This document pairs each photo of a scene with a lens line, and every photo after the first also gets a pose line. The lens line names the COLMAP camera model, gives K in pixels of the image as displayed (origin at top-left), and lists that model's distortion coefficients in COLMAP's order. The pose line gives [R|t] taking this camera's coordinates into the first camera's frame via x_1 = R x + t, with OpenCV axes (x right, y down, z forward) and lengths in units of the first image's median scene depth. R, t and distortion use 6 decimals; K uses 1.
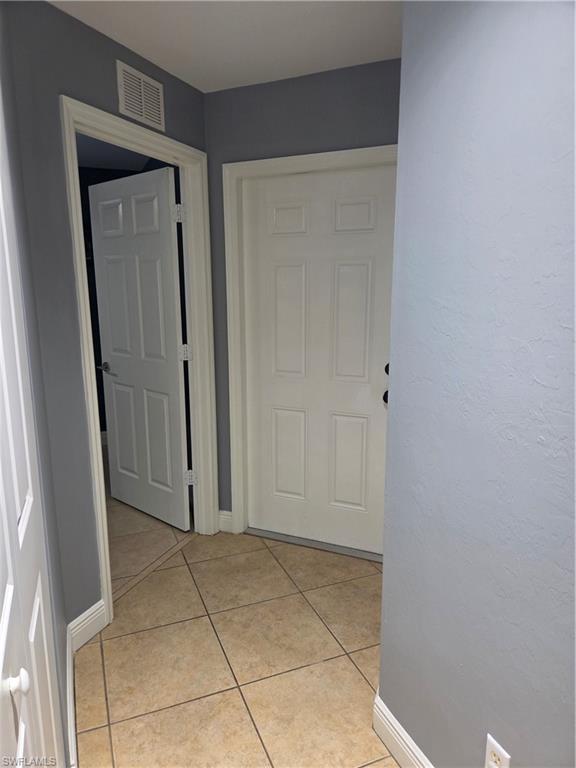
lens RADIAL K [[516.1, 0, 282.4], [0, 516.1, 387.6], [0, 0, 1]] dist [0.073437, -0.069845]
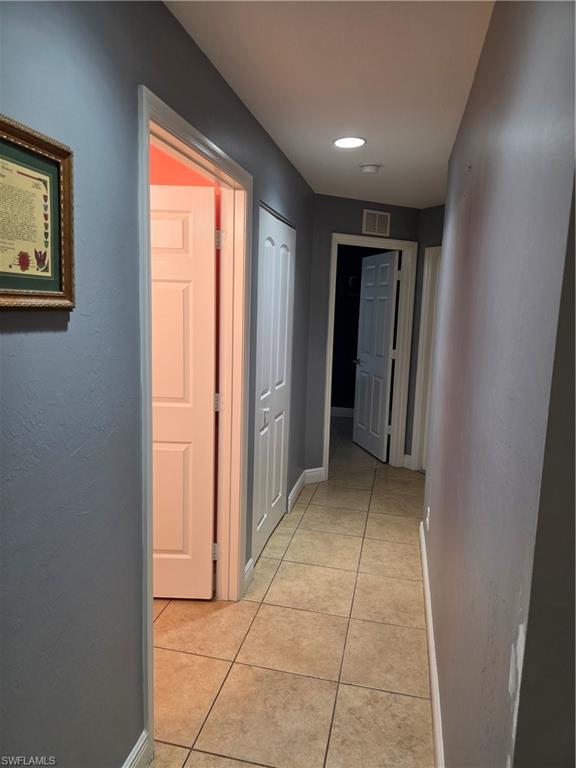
lens RADIAL K [[516.1, 0, 282.4], [0, 516.1, 387.6], [0, 0, 1]] dist [0.073437, -0.069845]
pose [[0.812889, 0.119812, -0.569962, 0.546051], [-0.147268, 0.989094, -0.002118, 0.106986], [0.563493, 0.085659, 0.821668, -0.657746]]
